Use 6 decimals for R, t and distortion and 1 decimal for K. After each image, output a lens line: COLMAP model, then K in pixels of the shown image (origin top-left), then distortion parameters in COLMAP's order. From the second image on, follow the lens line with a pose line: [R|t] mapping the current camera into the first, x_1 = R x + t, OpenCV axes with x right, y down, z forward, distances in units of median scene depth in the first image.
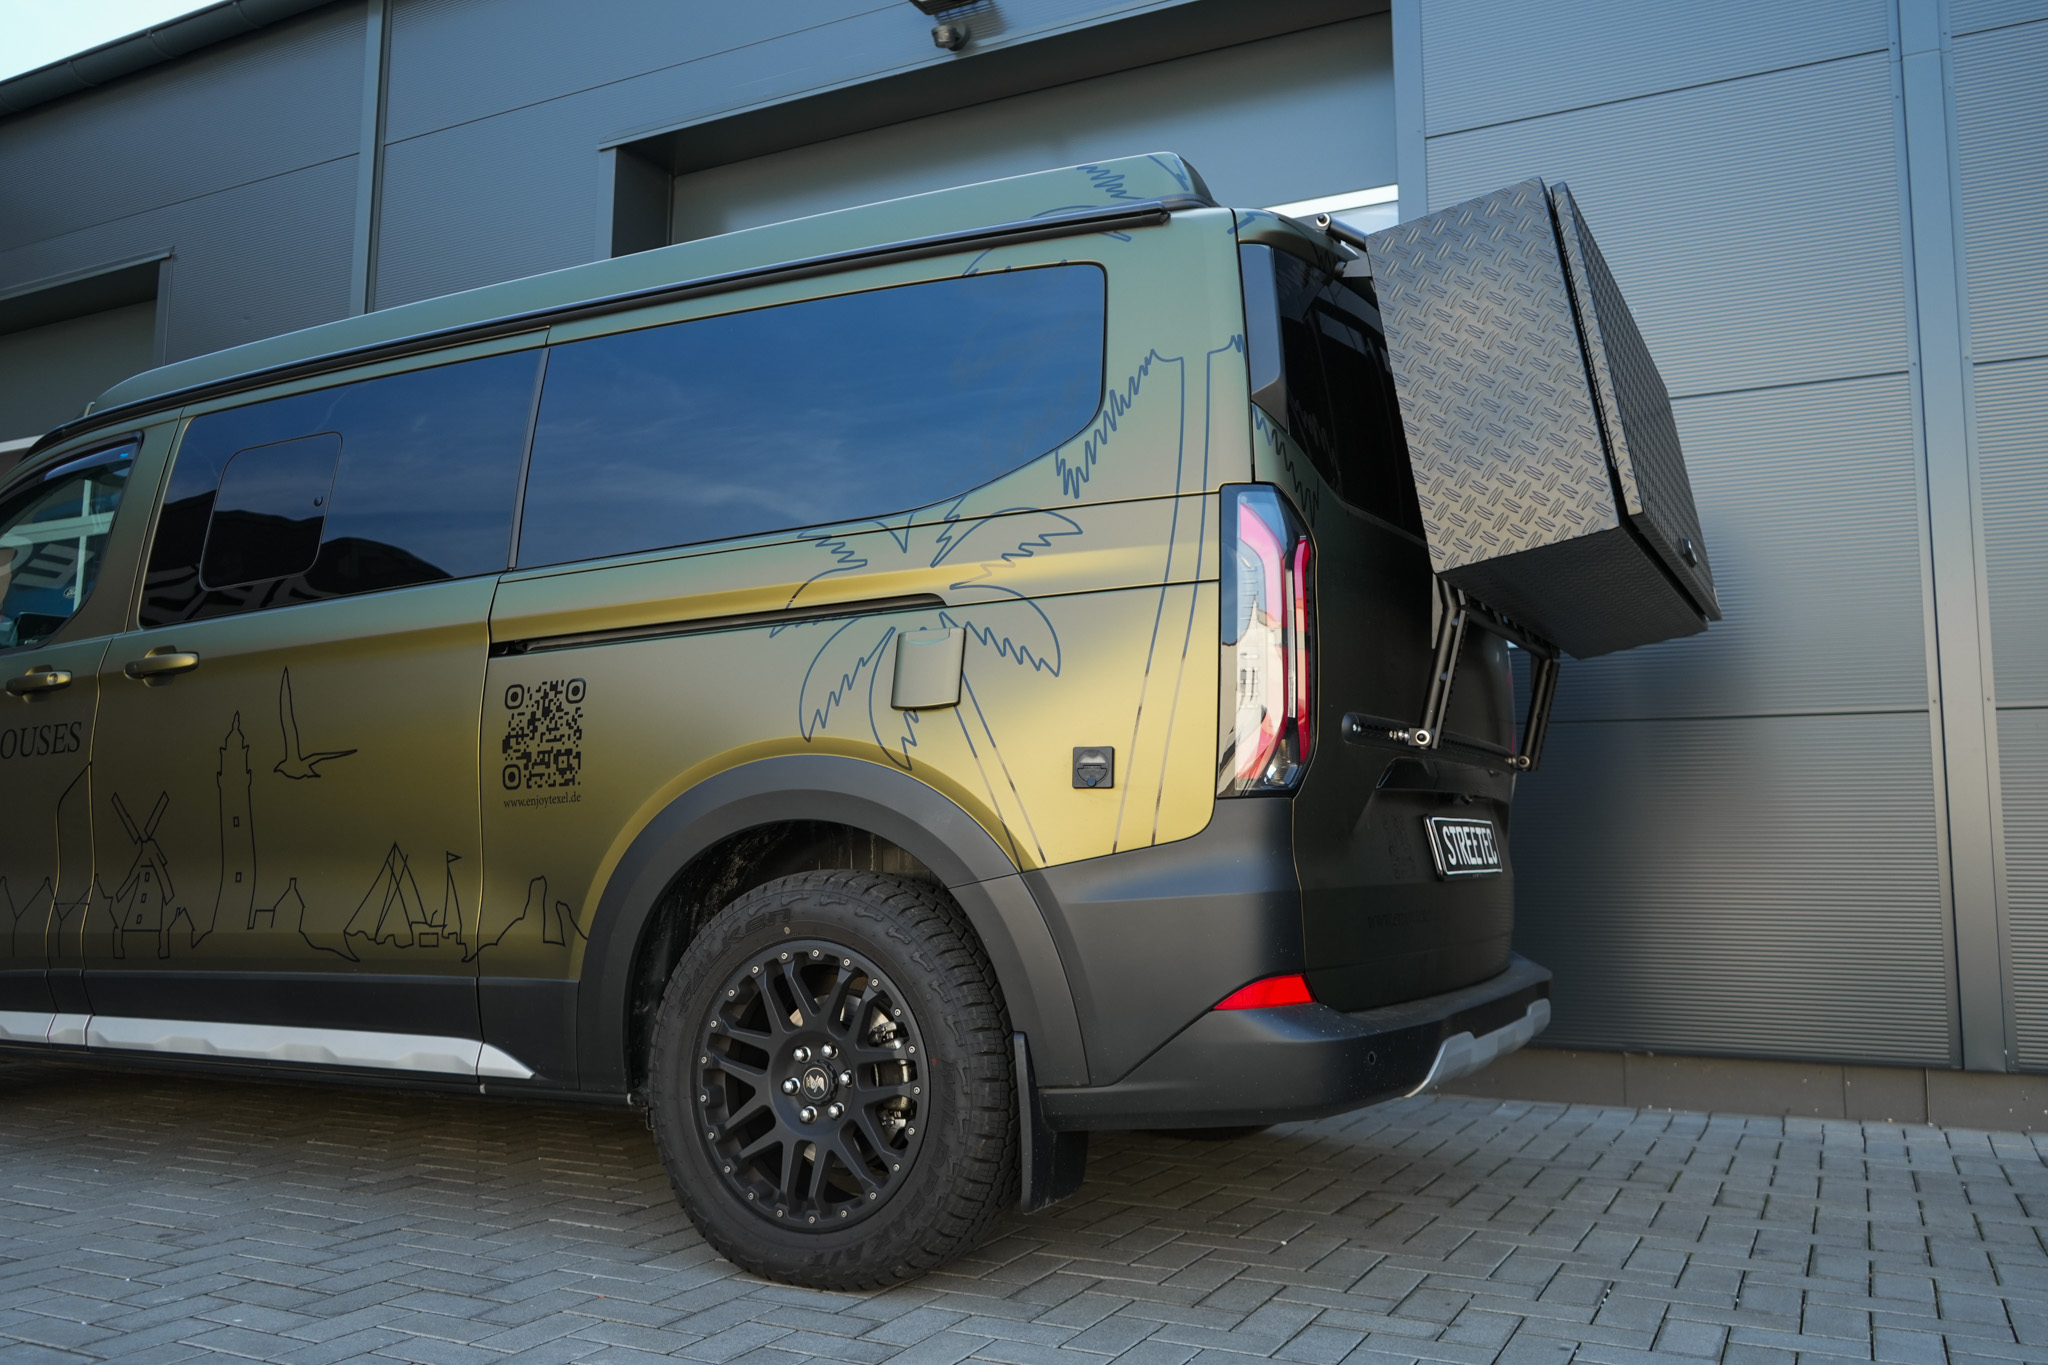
lens RADIAL K [[1638.8, 0, 1024.0], [0, 1638.8, 682.5], [0, 0, 1]] dist [-0.014619, 0.011860]
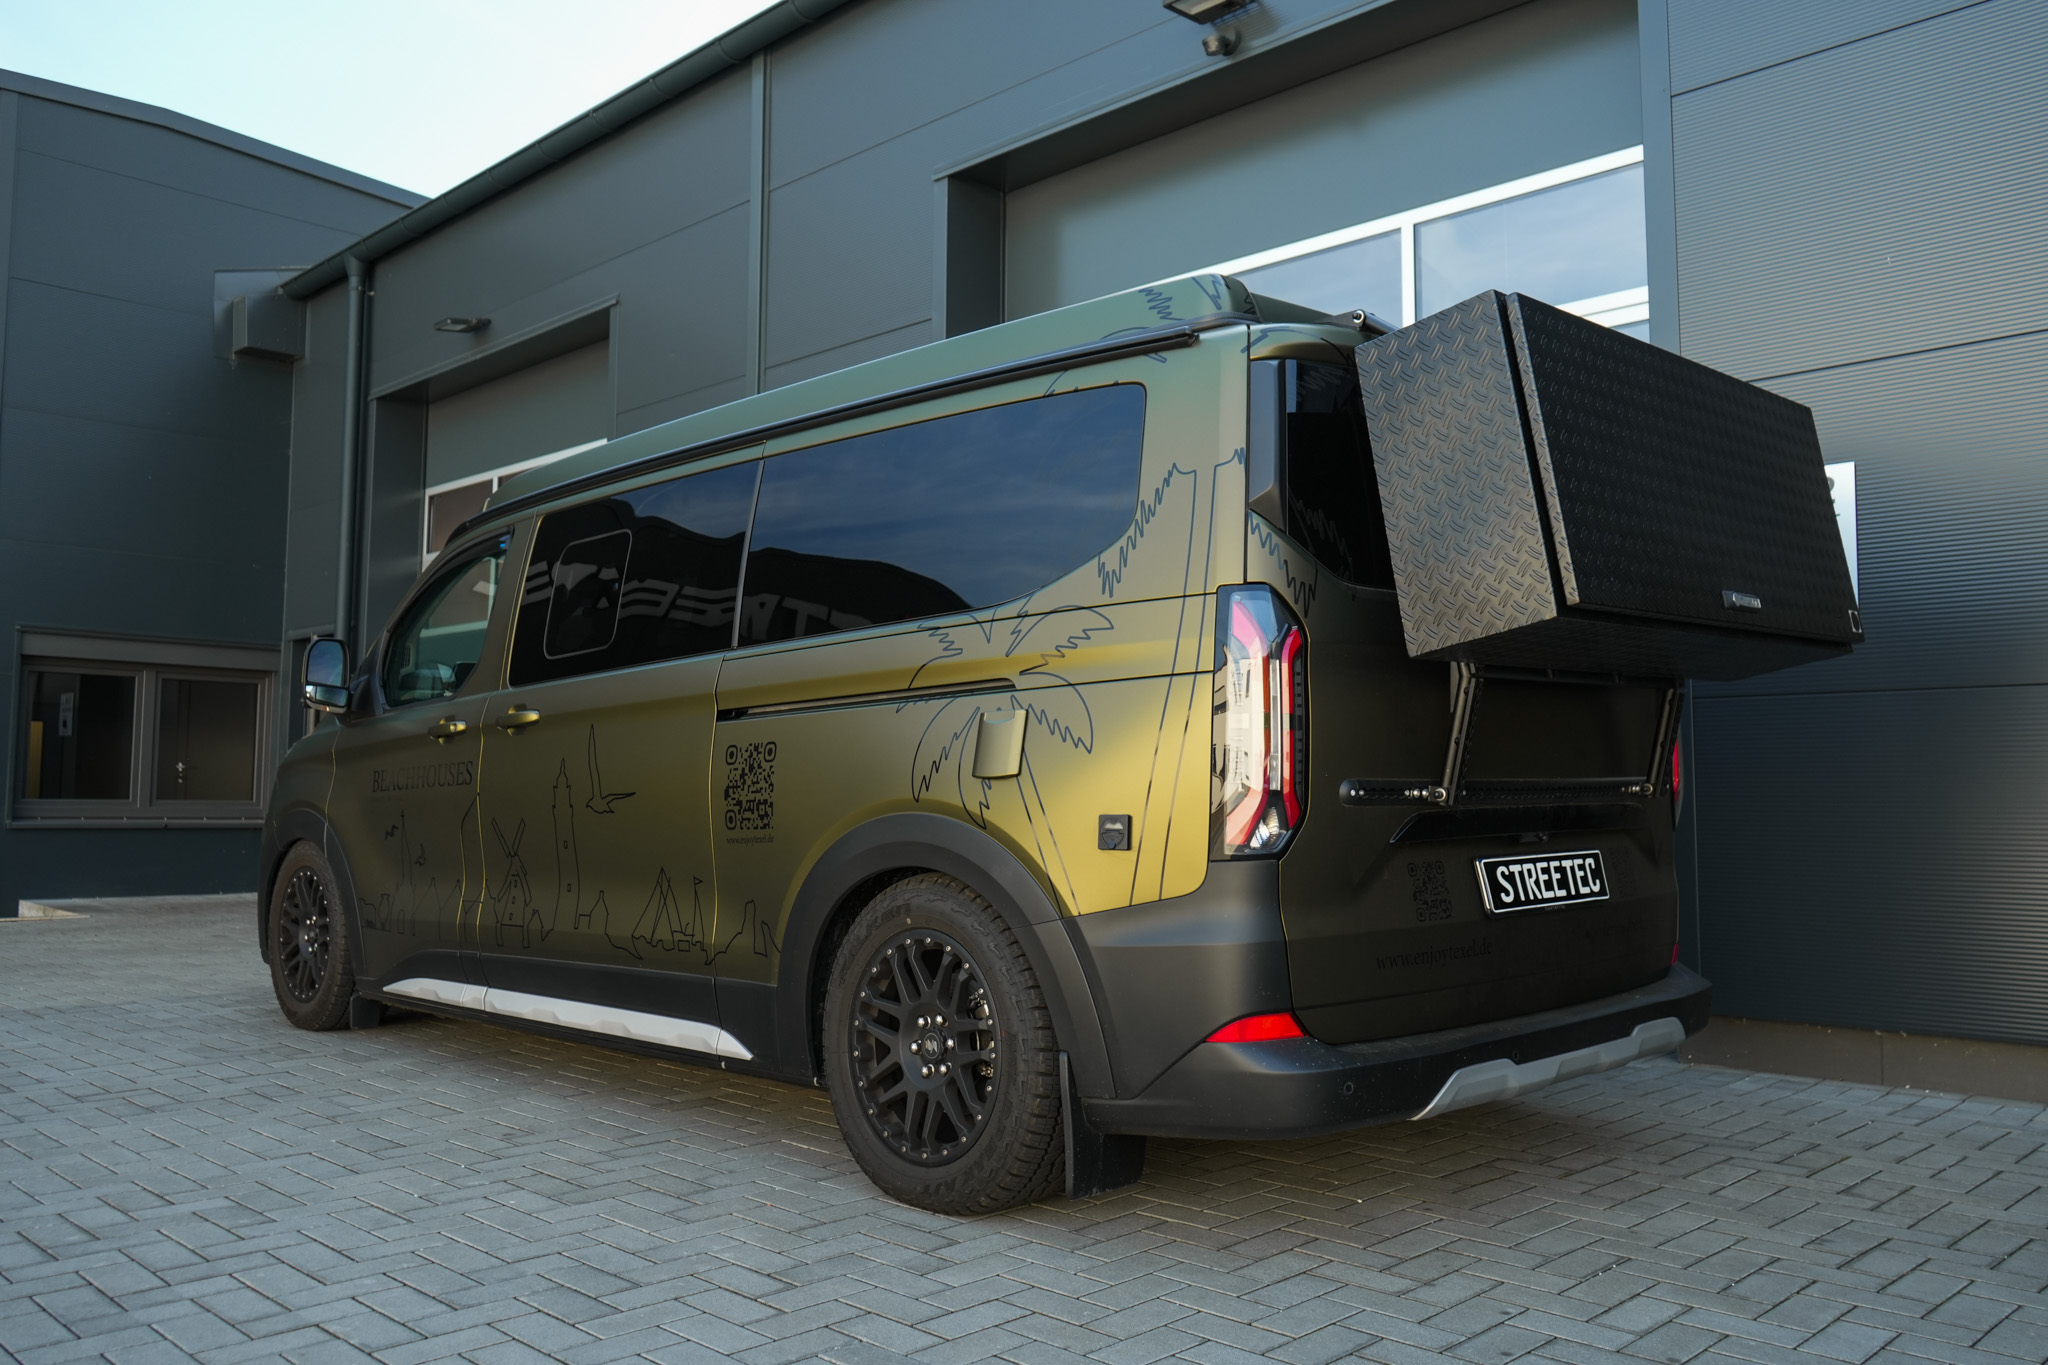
lens RADIAL K [[1638.8, 0, 1024.0], [0, 1638.8, 682.5], [0, 0, 1]] dist [-0.014619, 0.011860]
pose [[0.951797, -0.026588, -0.305575, 0.317937], [0.040677, 0.998378, 0.039831, -0.097692], [0.304020, -0.050341, 0.951335, -0.128695]]
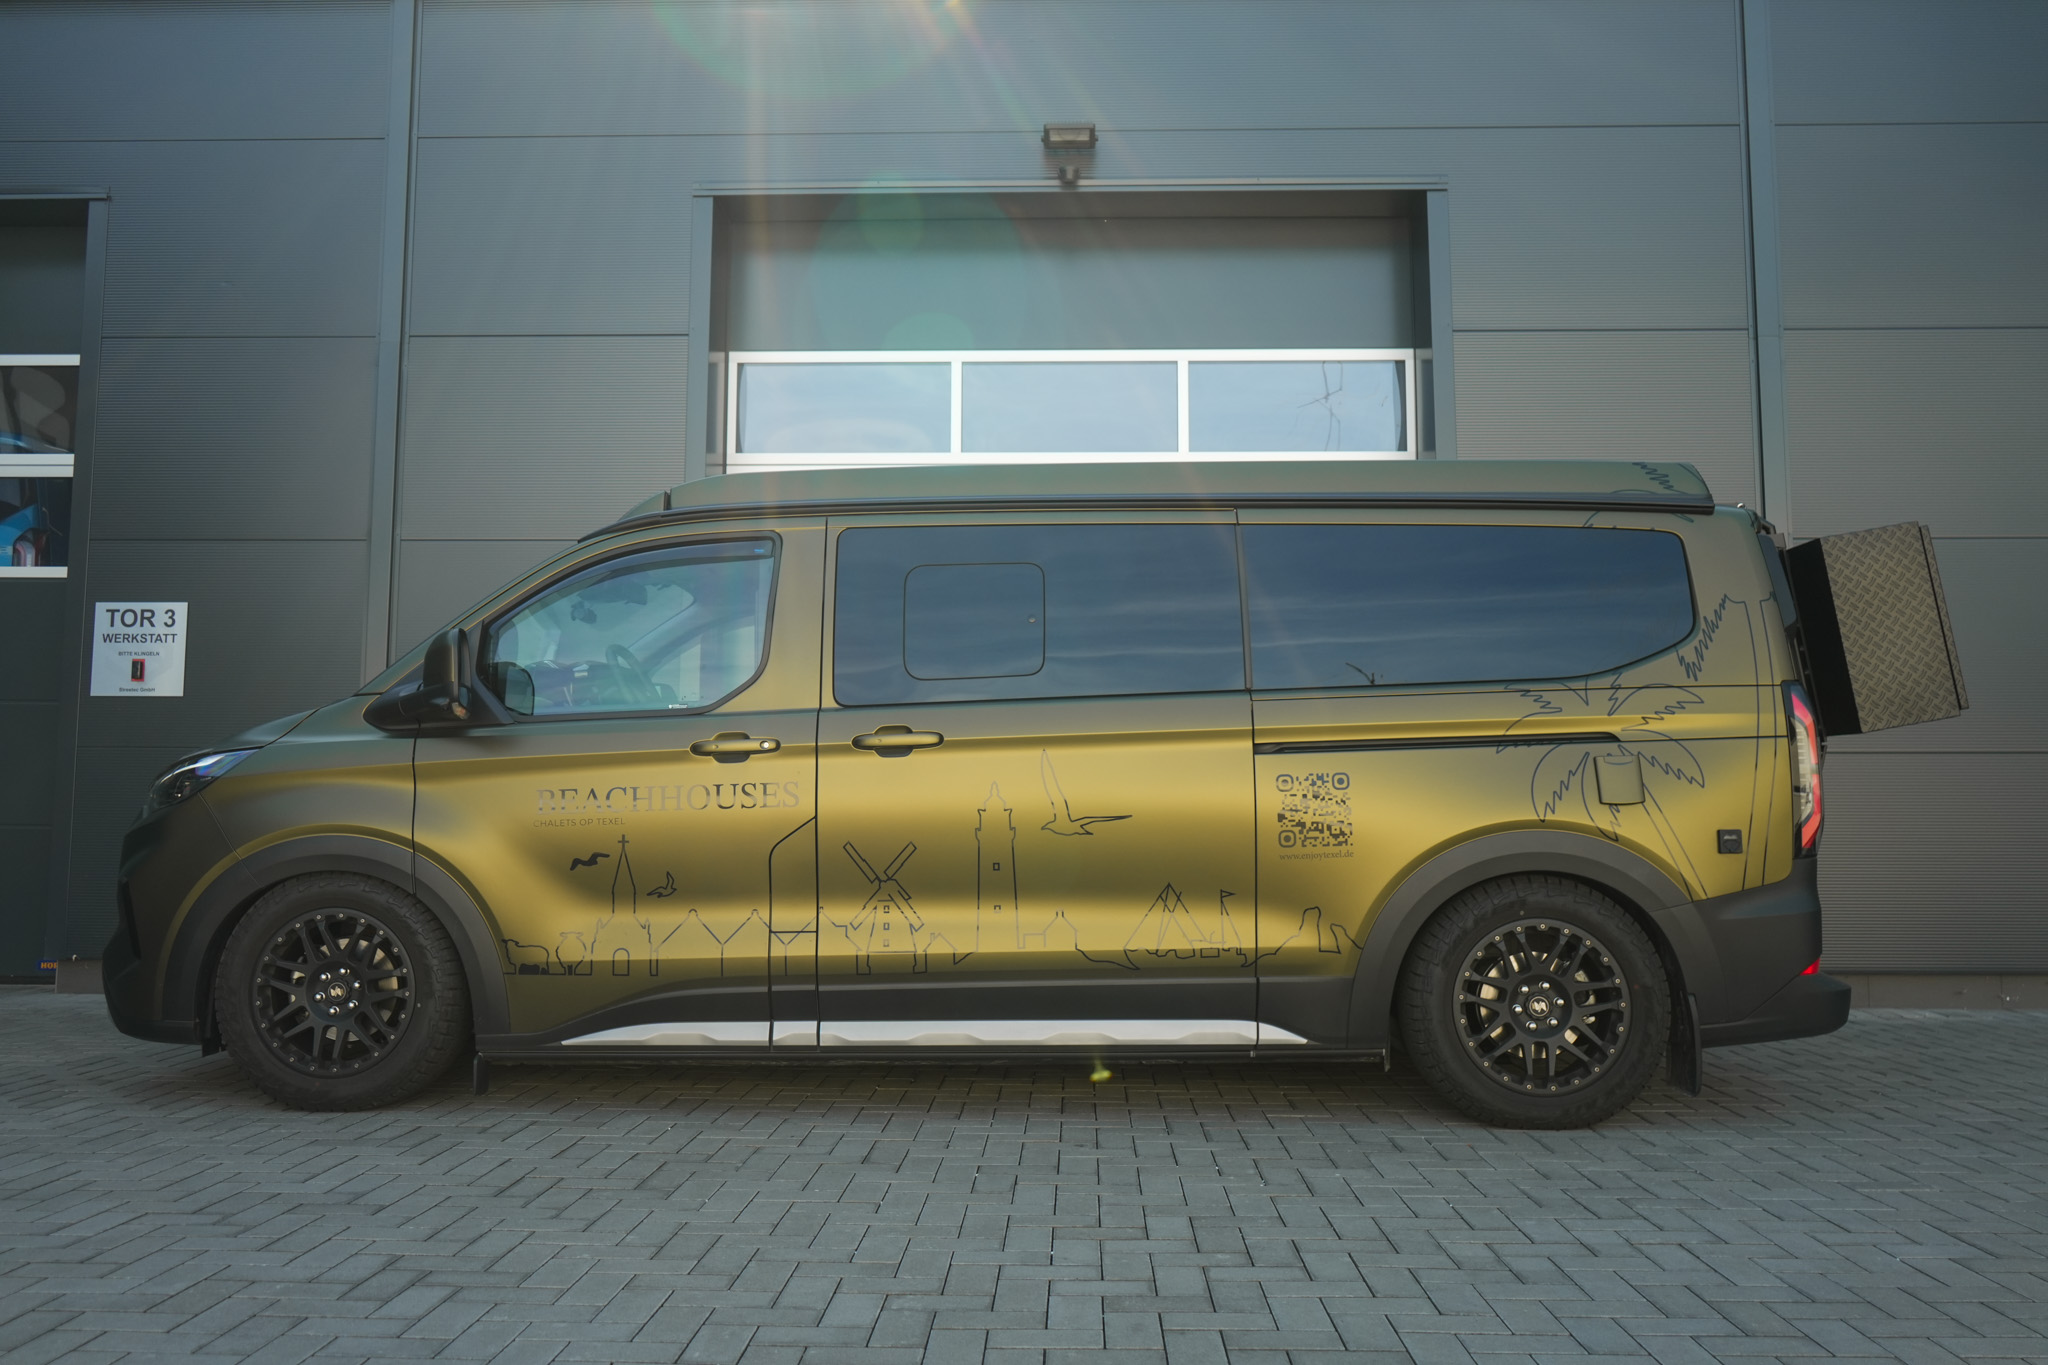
lens RADIAL K [[1629.8, 0, 1024.0], [0, 1629.8, 682.5], [0, 0, 1]] dist [-0.017088, 0.005128]
pose [[0.906093, 0.028749, 0.422101, -1.274725], [-0.042013, 0.998871, 0.022154, -0.115282], [-0.420987, -0.037807, 0.906278, -0.231468]]
